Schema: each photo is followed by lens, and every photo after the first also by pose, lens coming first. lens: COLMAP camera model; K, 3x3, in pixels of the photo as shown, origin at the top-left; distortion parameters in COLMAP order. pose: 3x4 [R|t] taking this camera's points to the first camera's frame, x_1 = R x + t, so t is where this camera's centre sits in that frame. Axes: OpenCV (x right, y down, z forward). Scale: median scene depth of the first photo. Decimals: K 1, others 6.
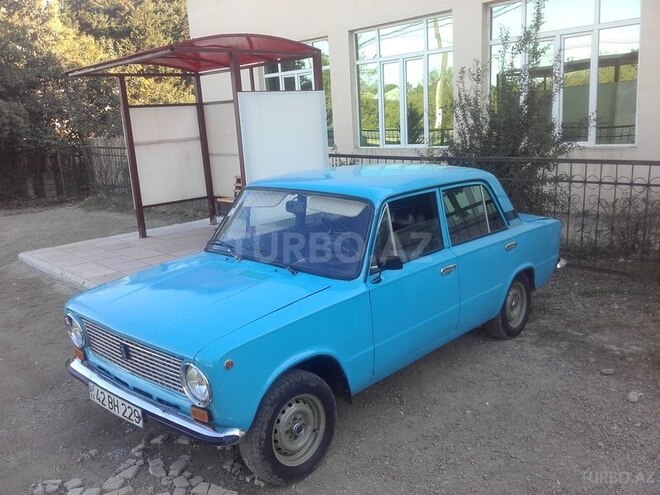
lens RADIAL K [[597.2, 0, 330.0], [0, 597.2, 247.5], [0, 0, 1]] dist [0.098237, -0.183131]
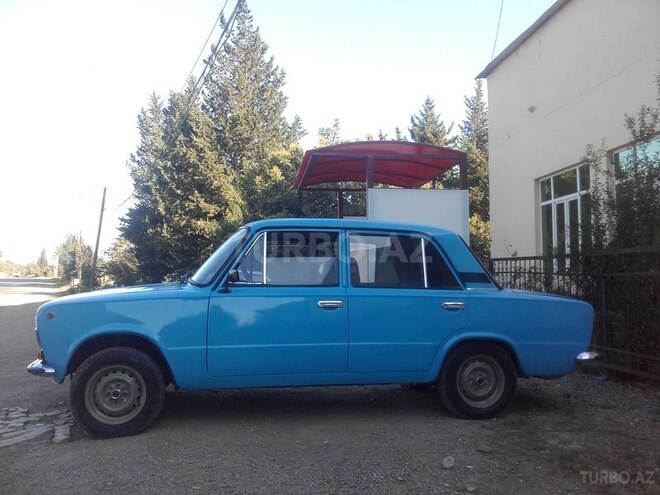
lens RADIAL K [[597.2, 0, 330.0], [0, 597.2, 247.5], [0, 0, 1]] dist [0.098237, -0.183131]
pose [[0.795119, 0.021911, -0.606057, 0.593242], [-0.174917, 0.965163, -0.194589, 0.104279], [0.580680, 0.260731, 0.771252, 0.142003]]
